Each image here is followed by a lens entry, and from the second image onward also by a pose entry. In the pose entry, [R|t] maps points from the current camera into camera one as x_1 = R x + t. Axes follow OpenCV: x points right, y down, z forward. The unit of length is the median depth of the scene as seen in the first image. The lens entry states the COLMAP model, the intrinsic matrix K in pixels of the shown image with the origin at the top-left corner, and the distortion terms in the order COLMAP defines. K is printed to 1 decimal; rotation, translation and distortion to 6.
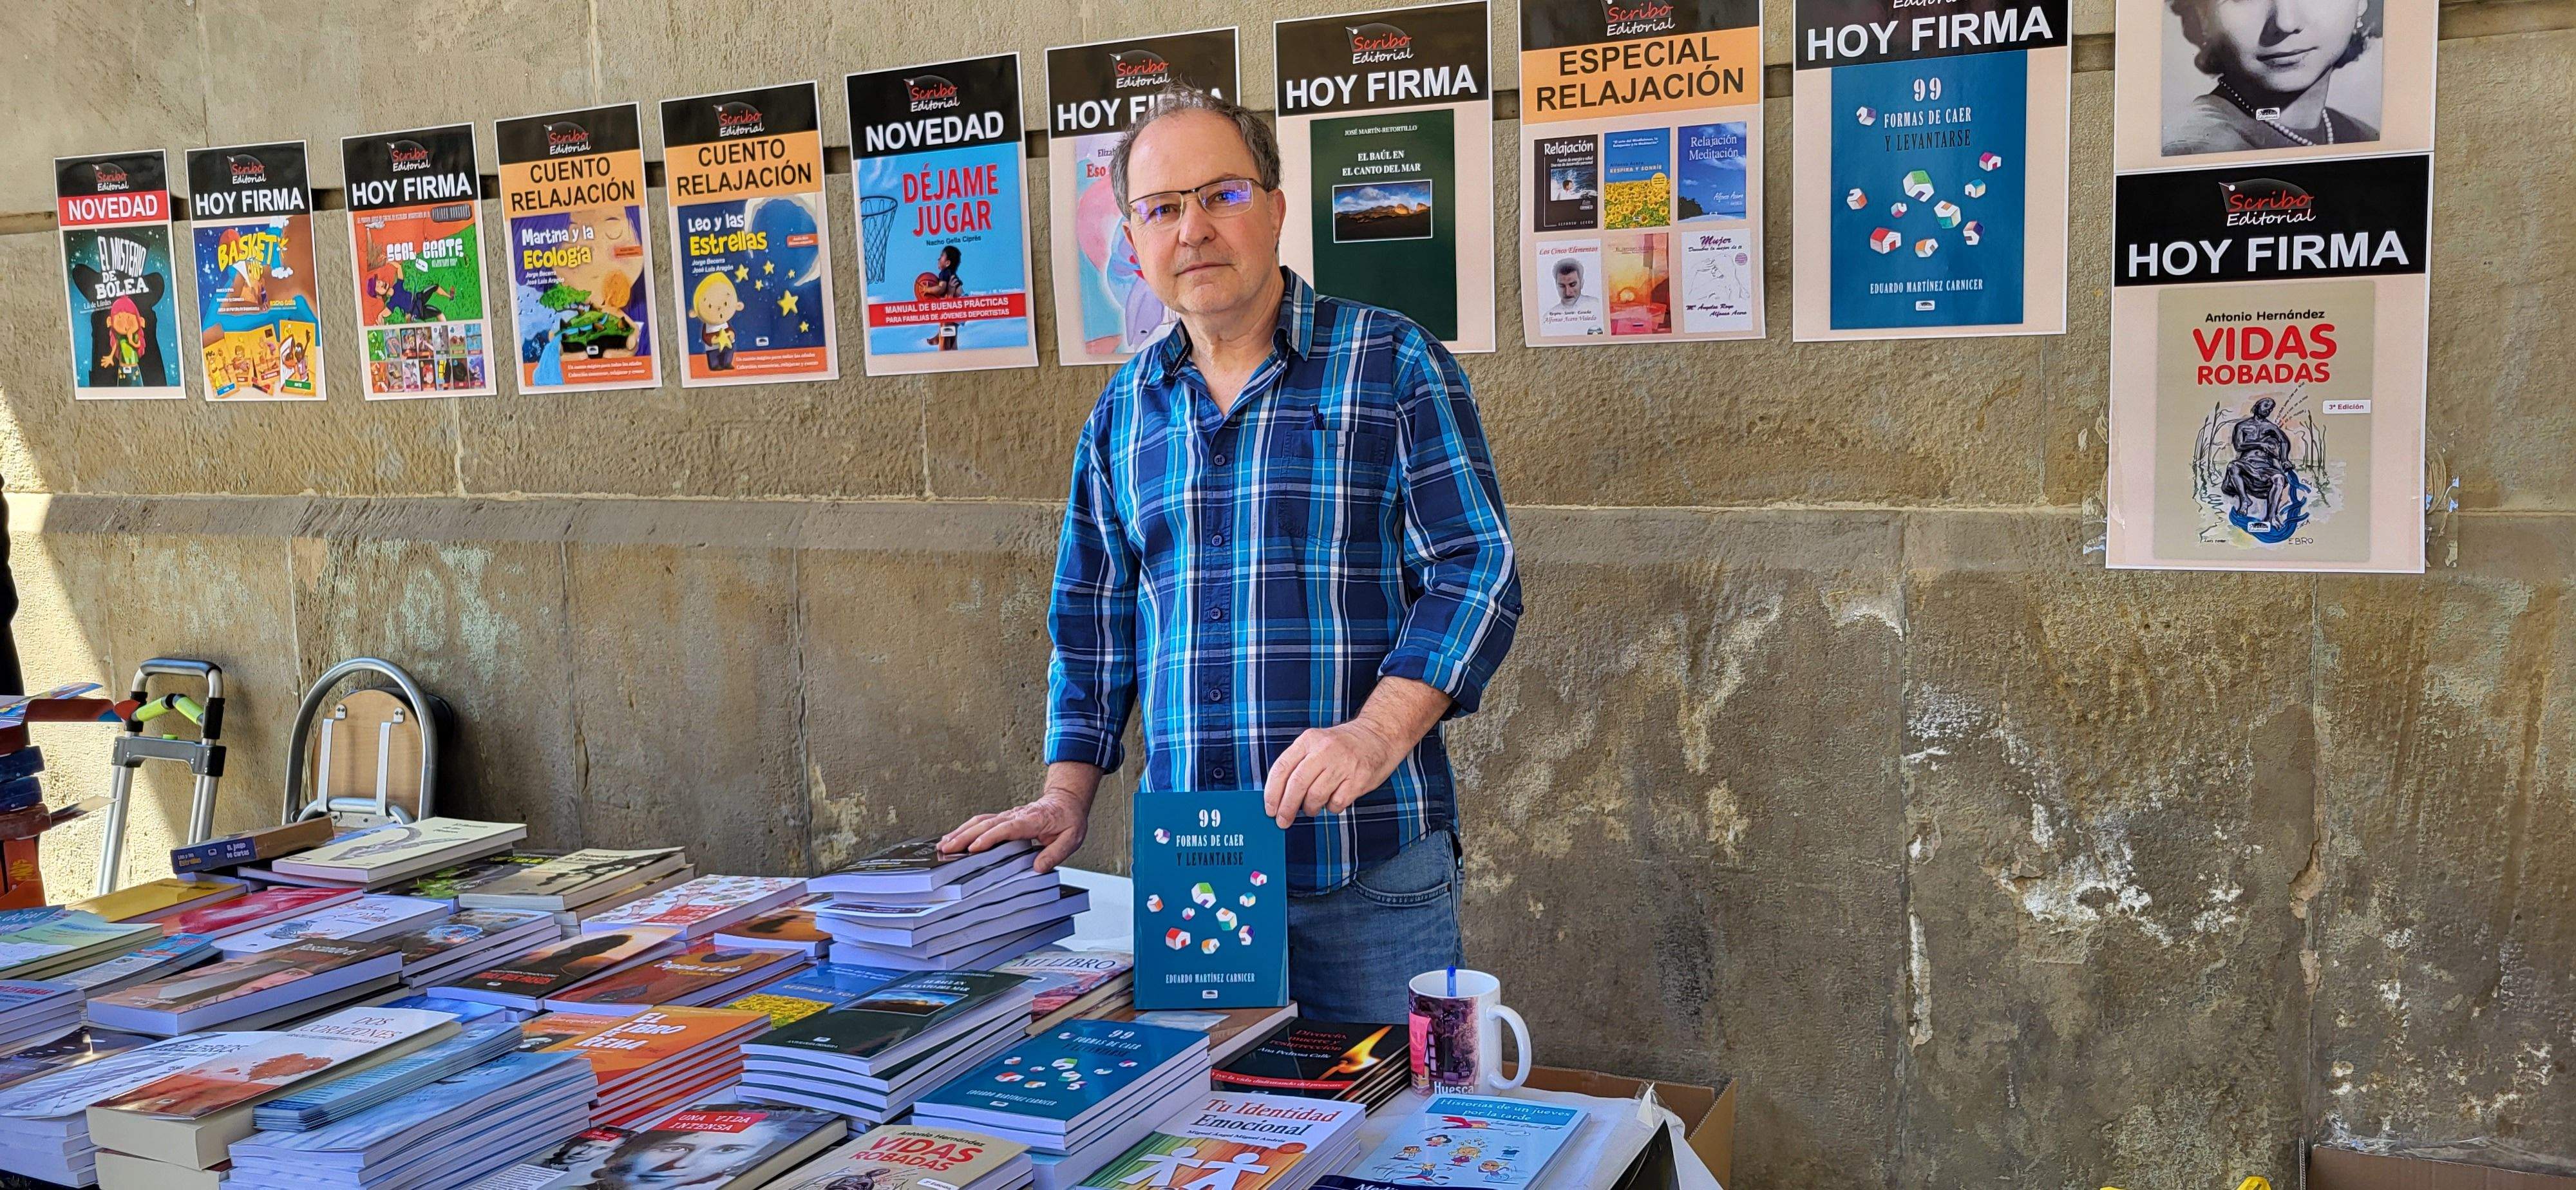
lens RADIAL K [[1946.8, 0, 1282.8], [0, 1946.8, 584.5], [0, 0, 1]] dist [0.059368, -0.038428]
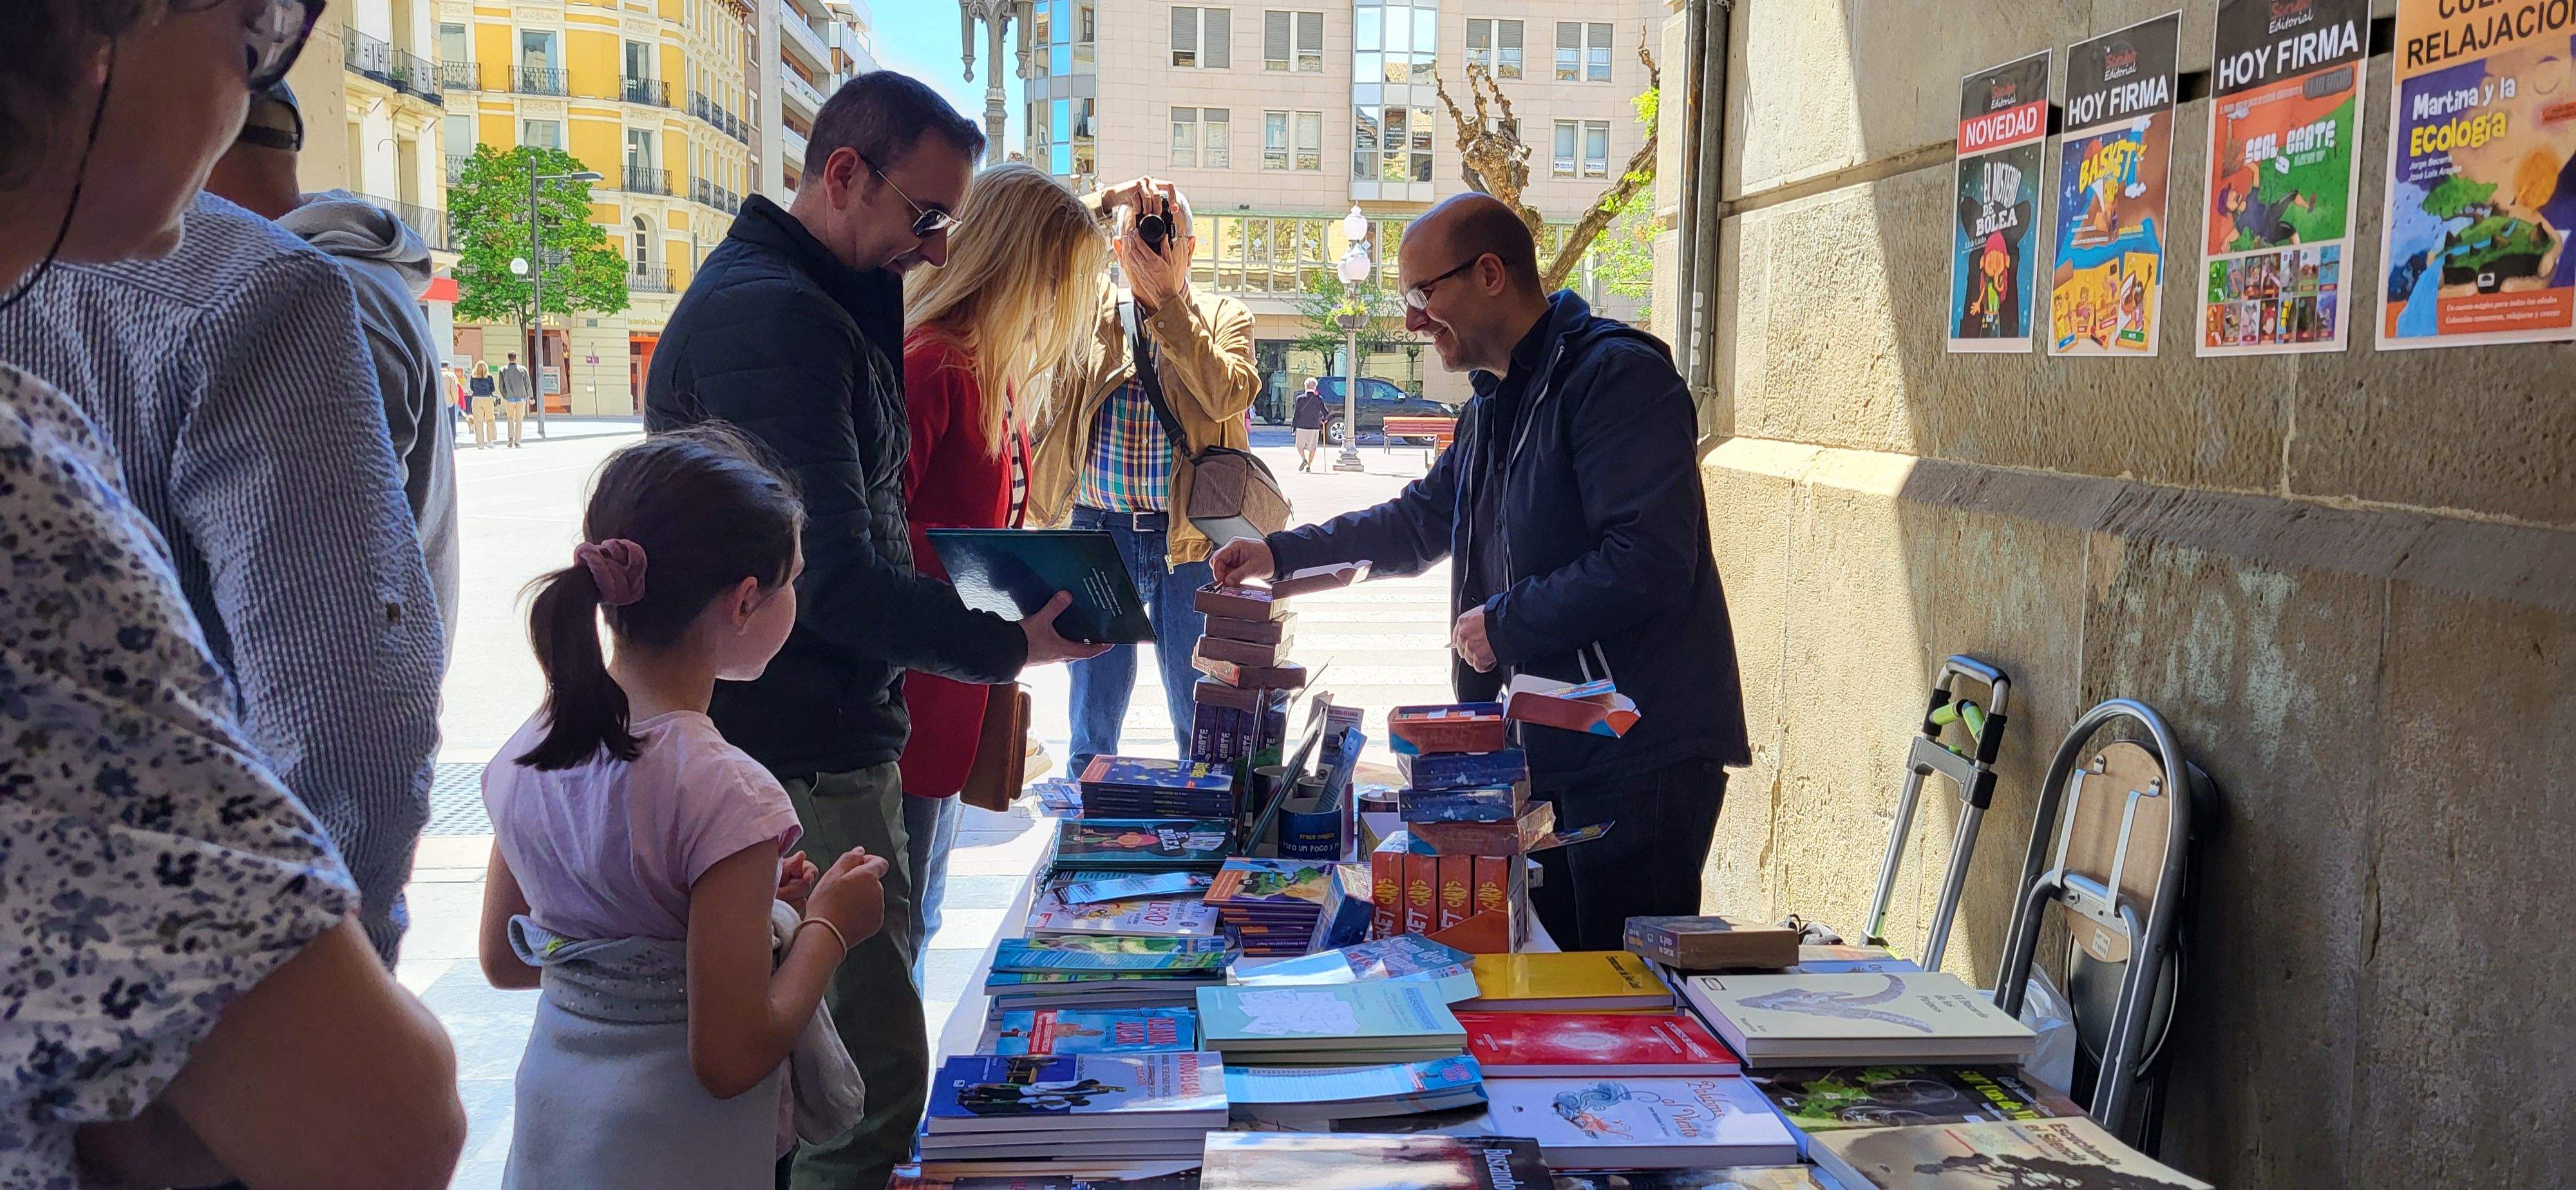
lens RADIAL K [[1946.8, 0, 1282.8], [0, 1946.8, 584.5], [0, 0, 1]] dist [0.059368, -0.038428]
pose [[0.502778, 0.129315, -0.854688, 0.004400], [-0.124397, 0.989279, 0.076501, -0.023283], [0.855418, 0.067858, 0.513474, 0.338953]]
